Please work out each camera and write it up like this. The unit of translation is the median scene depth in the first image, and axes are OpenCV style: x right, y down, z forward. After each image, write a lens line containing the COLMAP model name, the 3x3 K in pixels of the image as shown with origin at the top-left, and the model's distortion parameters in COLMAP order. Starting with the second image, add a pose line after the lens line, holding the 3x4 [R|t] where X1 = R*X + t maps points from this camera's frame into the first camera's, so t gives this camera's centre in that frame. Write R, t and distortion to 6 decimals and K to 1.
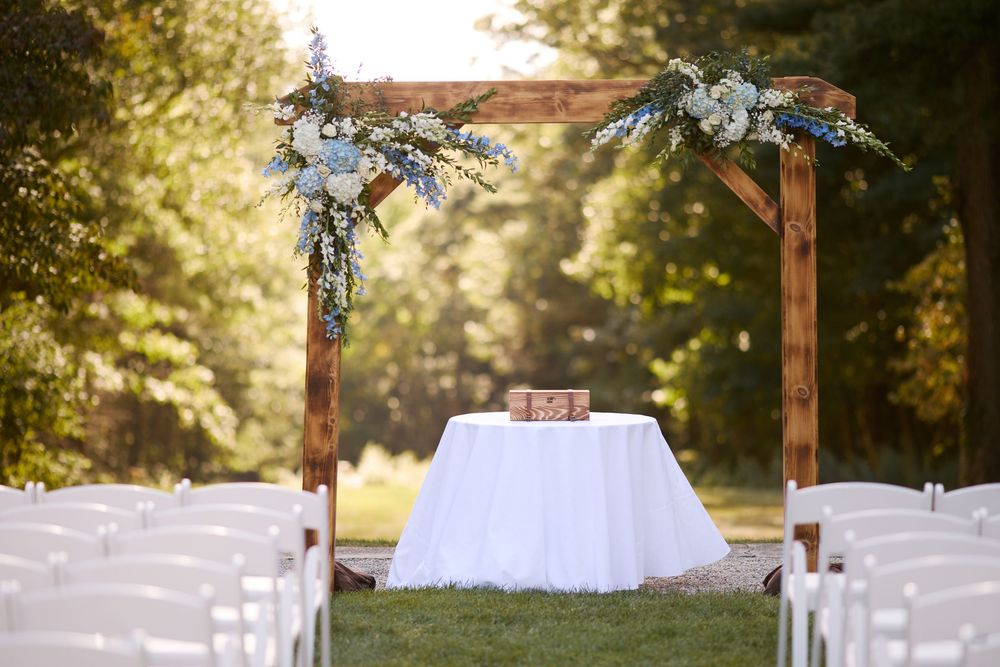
lens RADIAL K [[5965.6, 0, 500.0], [0, 5965.6, 333.5], [0, 0, 1]] dist [0.692313, 4.315124]
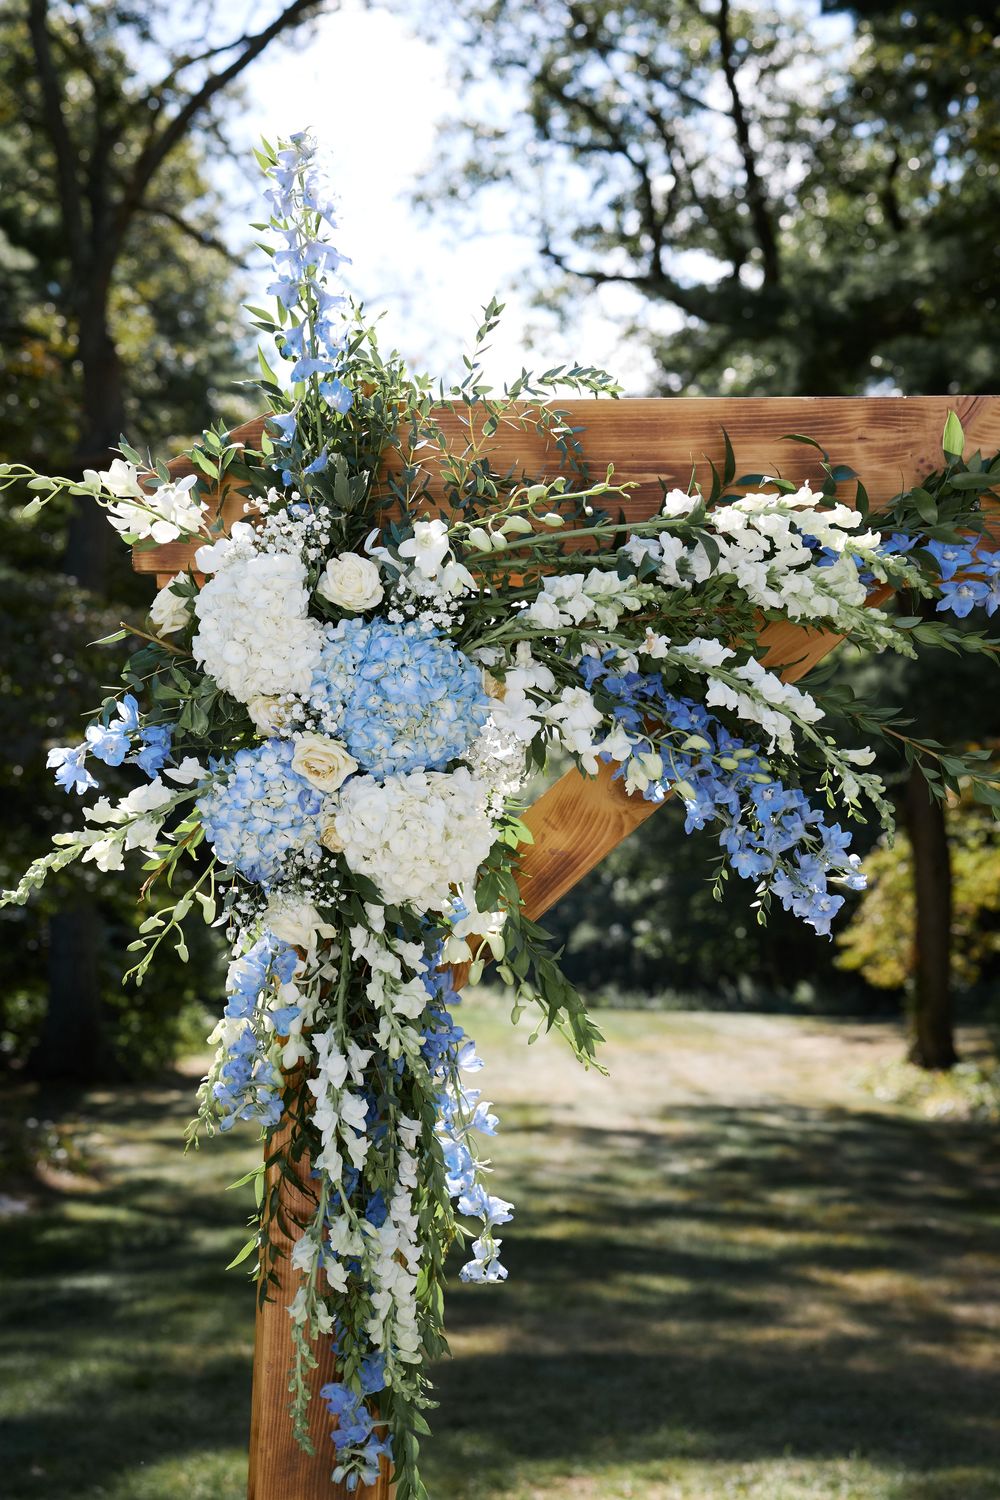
lens RADIAL K [[2060.4, 0, 500.0], [0, 2060.4, 750.0], [0, 0, 1]] dist [0.140300, -0.002230]
pose [[0.999973, 0.007389, 0.000581, -0.022912], [-0.007352, 0.998752, -0.049406, -0.023880], [-0.000945, 0.049400, 0.998779, 0.920956]]
